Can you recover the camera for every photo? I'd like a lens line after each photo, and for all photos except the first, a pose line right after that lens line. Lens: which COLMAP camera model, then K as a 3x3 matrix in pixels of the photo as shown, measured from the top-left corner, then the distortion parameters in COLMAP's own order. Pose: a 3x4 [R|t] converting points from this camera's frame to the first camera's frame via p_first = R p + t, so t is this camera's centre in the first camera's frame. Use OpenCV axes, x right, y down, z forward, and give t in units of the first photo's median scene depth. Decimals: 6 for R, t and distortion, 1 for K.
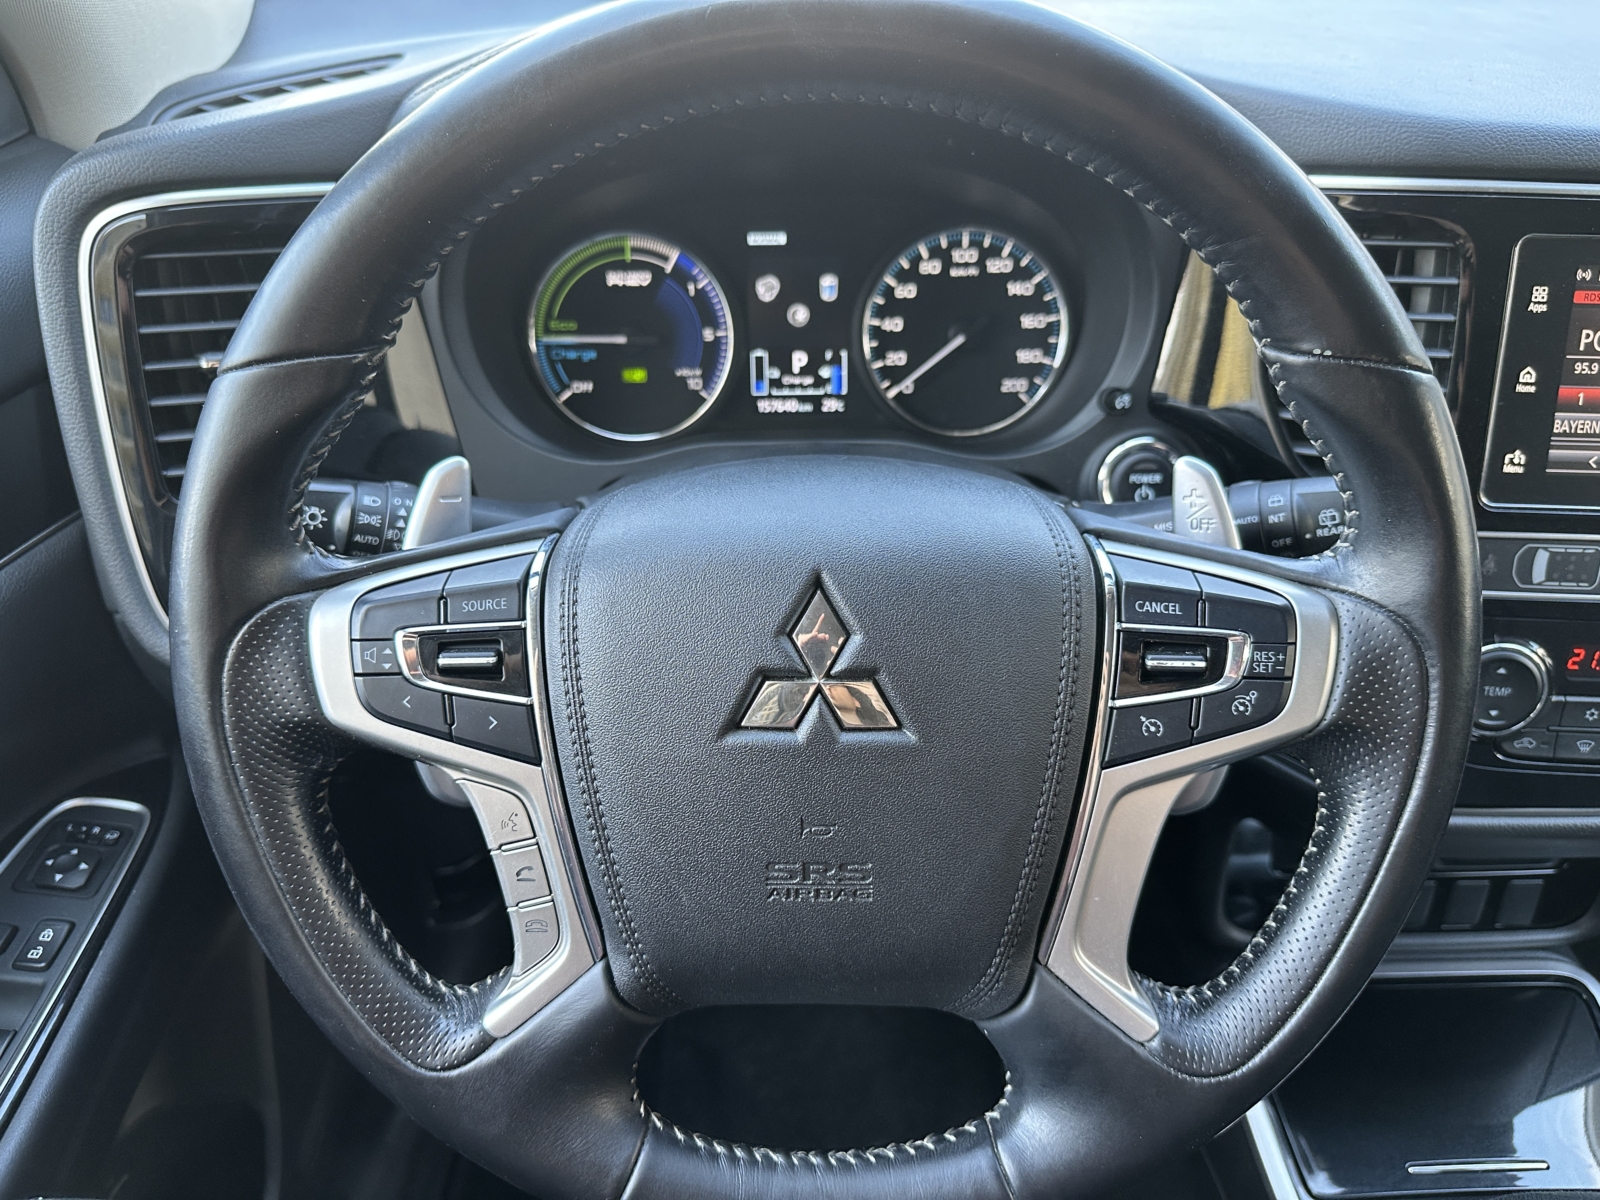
lens RADIAL K [[1125.0, 0, 774.6], [0, 1125.0, 608.4], [0, 0, 1]] dist [0.063470, -0.110468]
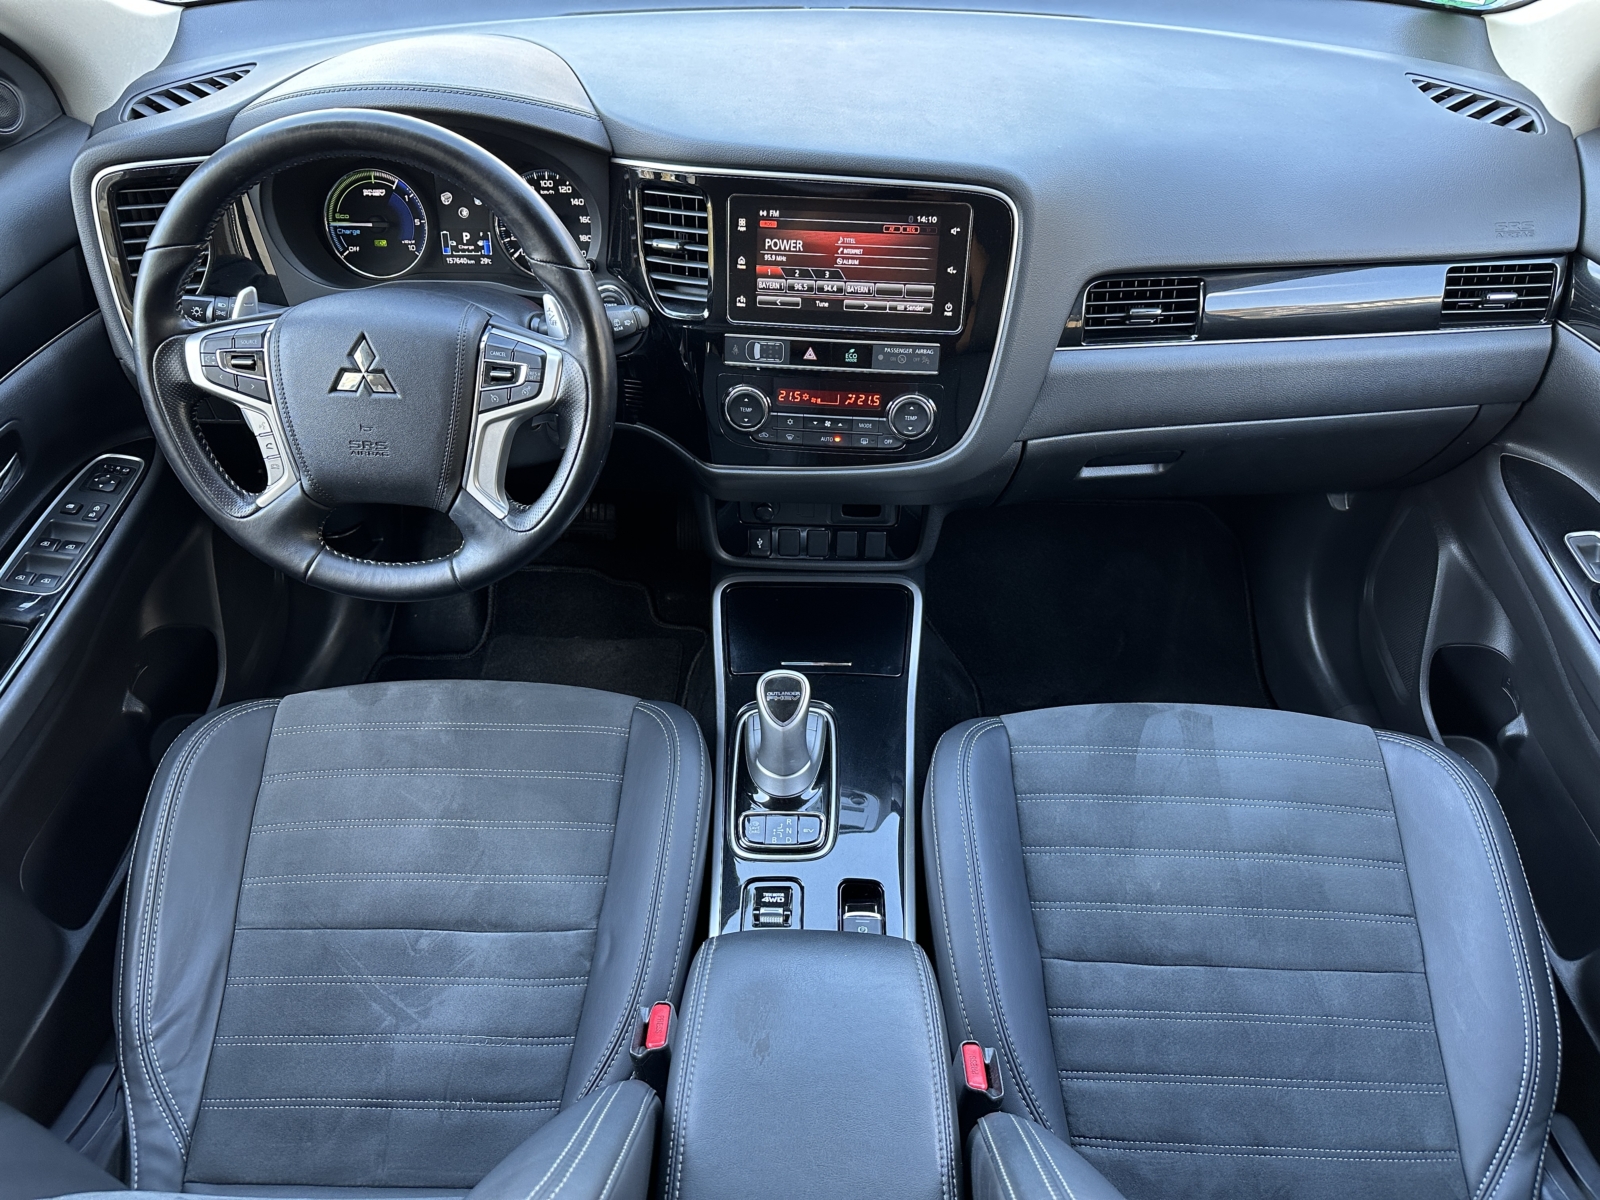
lens RADIAL K [[1125.0, 0, 774.6], [0, 1125.0, 608.4], [0, 0, 1]] dist [0.063470, -0.110468]
pose [[0.997585, 0.044087, -0.053669, 1.099596], [-0.035897, 0.988781, 0.144998, 0.177461], [0.059460, -0.142721, 0.987975, -1.584217]]
